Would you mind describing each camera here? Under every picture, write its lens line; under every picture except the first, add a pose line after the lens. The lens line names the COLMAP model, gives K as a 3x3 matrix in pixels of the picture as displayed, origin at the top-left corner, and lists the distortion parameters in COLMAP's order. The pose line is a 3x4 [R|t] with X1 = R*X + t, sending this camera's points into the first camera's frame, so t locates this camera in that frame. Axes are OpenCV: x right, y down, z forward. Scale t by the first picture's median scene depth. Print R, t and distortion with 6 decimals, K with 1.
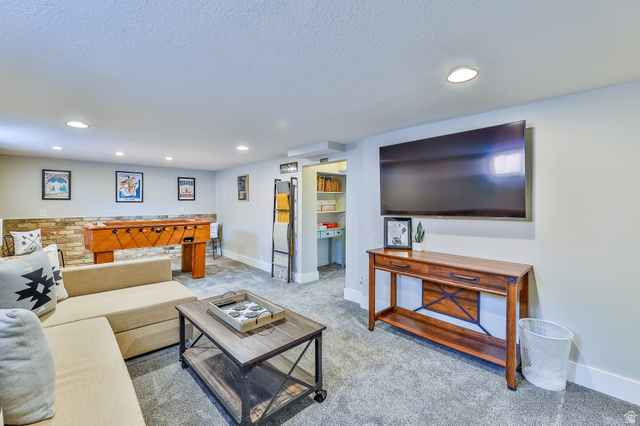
lens RADIAL K [[277.6, 0, 320.8], [0, 277.6, 208.3], [0, 0, 1]] dist [0.008355, -0.001101]
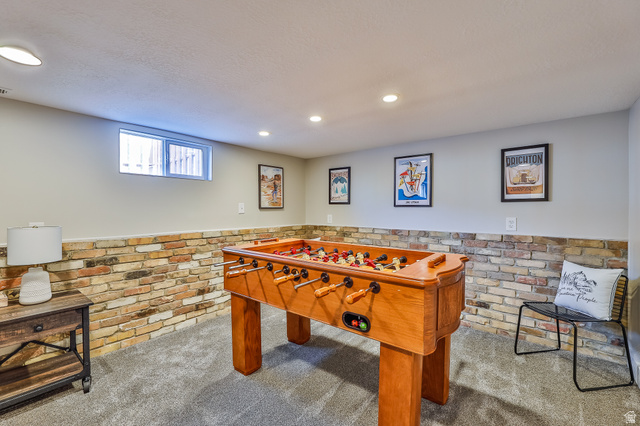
lens RADIAL K [[277.6, 0, 321.2], [0, 277.6, 212.6], [0, 0, 1]] dist [0.008355, -0.001101]
pose [[0.132094, 0.020808, -0.991019, -0.135729], [-0.012859, 0.999731, 0.019277, -0.019965], [0.991154, 0.010197, 0.132326, 0.806232]]
